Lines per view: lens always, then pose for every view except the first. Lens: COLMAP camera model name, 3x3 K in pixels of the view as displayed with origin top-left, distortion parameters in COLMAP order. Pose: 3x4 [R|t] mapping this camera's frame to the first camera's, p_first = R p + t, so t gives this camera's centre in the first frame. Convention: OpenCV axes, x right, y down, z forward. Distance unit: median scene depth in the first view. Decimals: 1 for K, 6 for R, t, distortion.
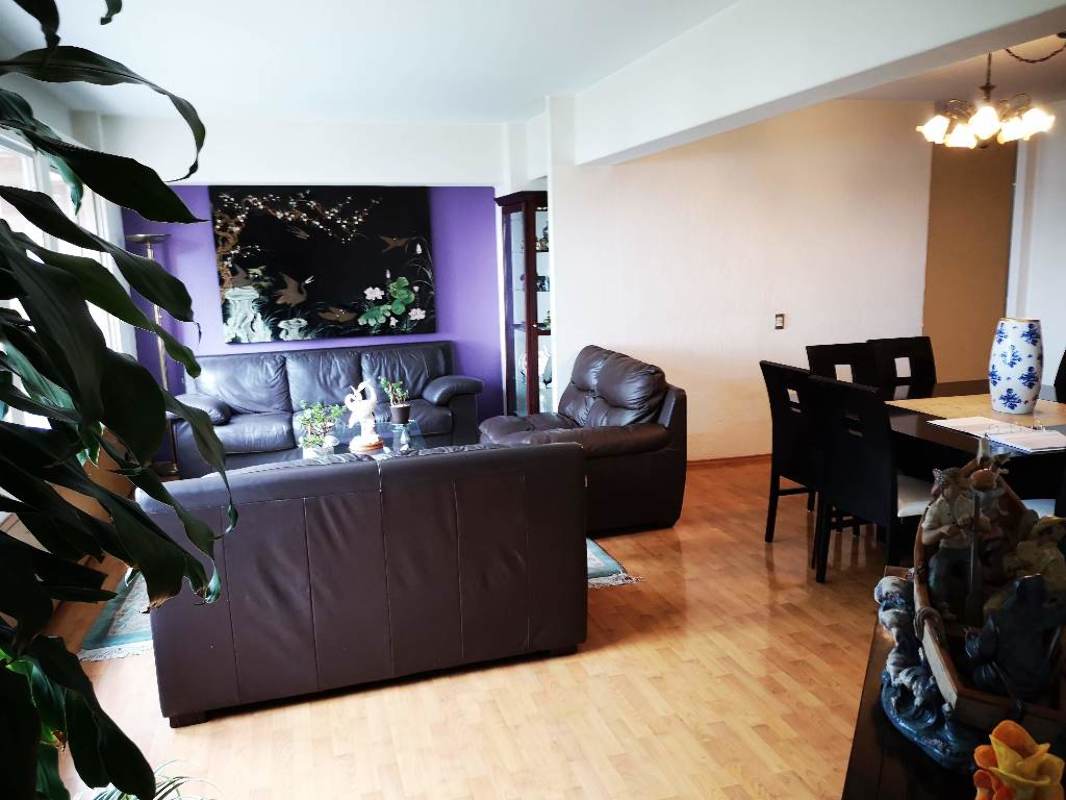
lens RADIAL K [[830.2, 0, 536.1], [0, 830.2, 396.5], [0, 0, 1]] dist [0.042758, -0.001874]
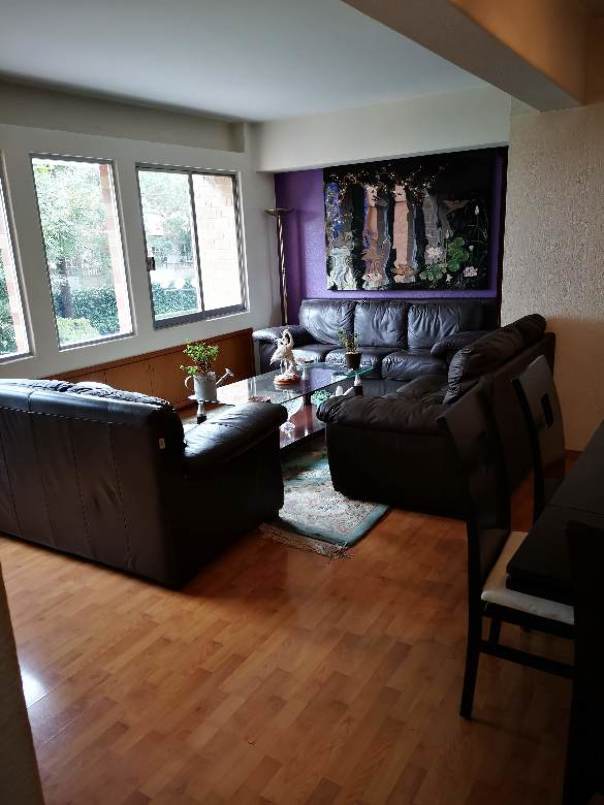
lens RADIAL K [[627.0, 0, 303.0], [0, 627.0, 405.7], [0, 0, 1]] dist [0.042758, -0.001874]
pose [[0.654044, 0.191820, -0.731732, 0.376252], [-0.091715, 0.980287, 0.175000, -0.053864], [0.750876, -0.047347, 0.658744, 0.292938]]
